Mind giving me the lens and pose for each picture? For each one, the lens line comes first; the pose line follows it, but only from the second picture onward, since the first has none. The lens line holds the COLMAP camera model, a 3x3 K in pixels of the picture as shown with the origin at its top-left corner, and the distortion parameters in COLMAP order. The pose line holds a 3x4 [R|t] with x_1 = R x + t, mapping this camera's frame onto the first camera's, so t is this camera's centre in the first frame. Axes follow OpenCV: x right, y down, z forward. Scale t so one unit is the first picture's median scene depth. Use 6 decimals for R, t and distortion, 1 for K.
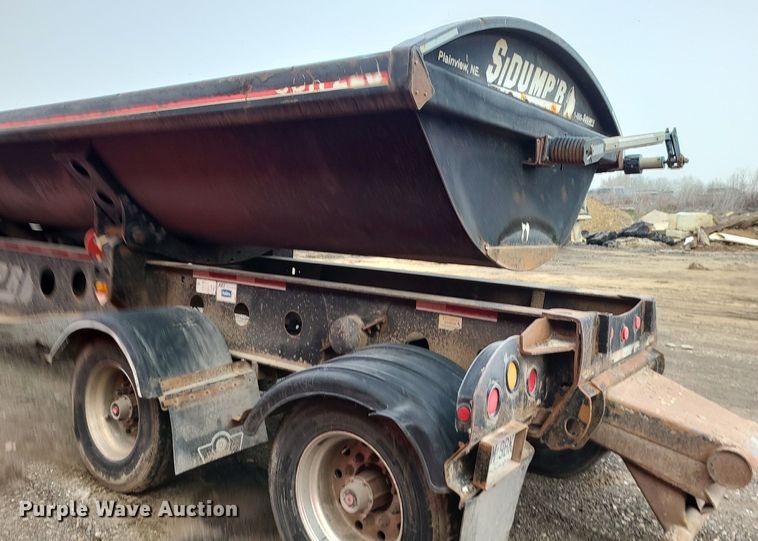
lens RADIAL K [[653.4, 0, 360.0], [0, 653.4, 249.5], [0, 0, 1]] dist [0.084781, -0.076783]
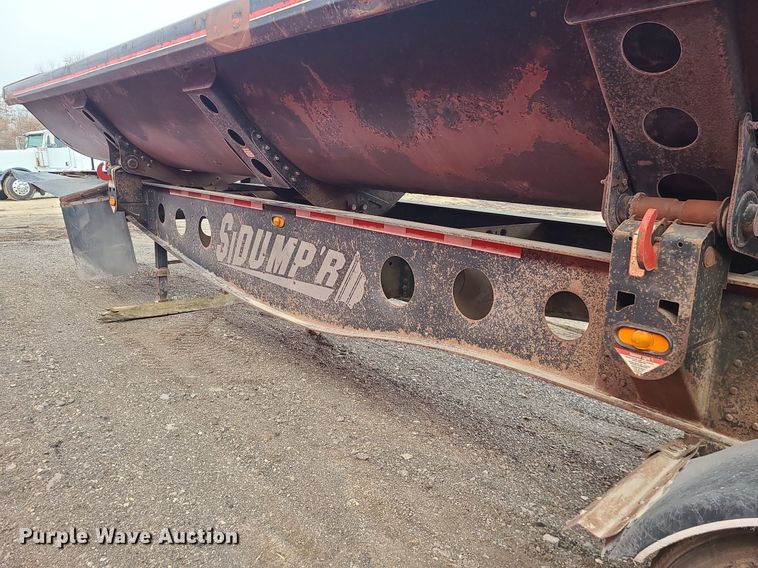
lens RADIAL K [[561.7, 0, 379.0], [0, 561.7, 284.0], [0, 0, 1]] dist [0.020982, -0.003225]
pose [[0.984814, 0.039242, -0.169120, -0.593407], [-0.013481, 0.988464, 0.150856, -0.038207], [0.173089, -0.146285, 0.973982, 0.727896]]
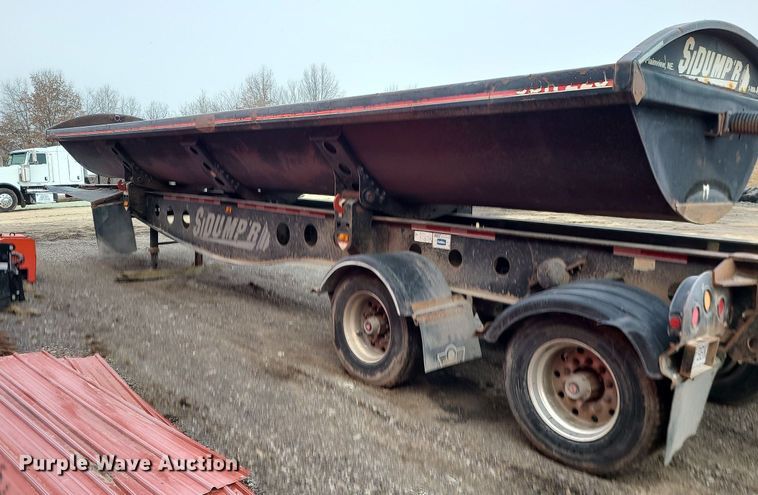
lens RADIAL K [[656.6, 0, 333.4], [0, 656.6, 221.0], [0, 0, 1]] dist [0.054042, -0.061742]
pose [[0.977267, -0.000291, -0.212010, -0.157305], [0.004415, 0.999810, 0.018979, 0.000999], [0.211964, -0.019484, 0.977083, -0.330858]]
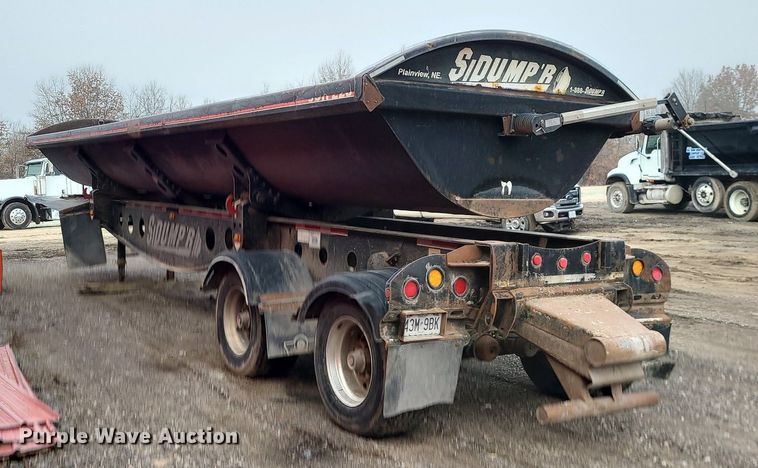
lens RADIAL K [[862.4, 0, 333.1], [0, 862.4, 216.1], [0, 0, 1]] dist [0.024608, 0.003964]
pose [[0.934345, -0.008897, -0.356260, 0.497779], [0.001875, 0.999797, -0.020052, 0.058547], [0.356366, 0.018067, 0.934172, -0.677867]]
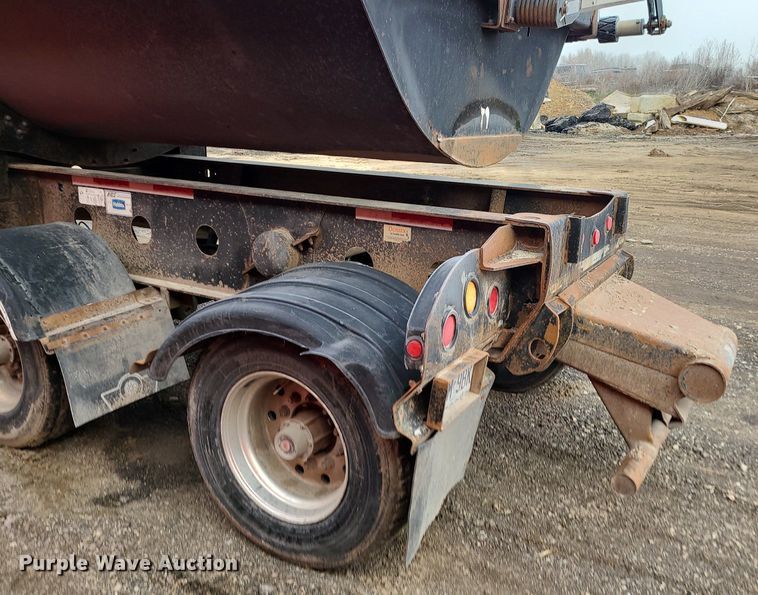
lens RADIAL K [[723.9, 0, 394.9], [0, 723.9, 313.4], [0, 0, 1]] dist [0.046765, 0.004696]
pose [[0.990814, -0.053266, 0.124302, 0.012316], [0.023361, 0.972758, 0.230641, -0.001266], [-0.133201, -0.225619, 0.965067, 0.082470]]
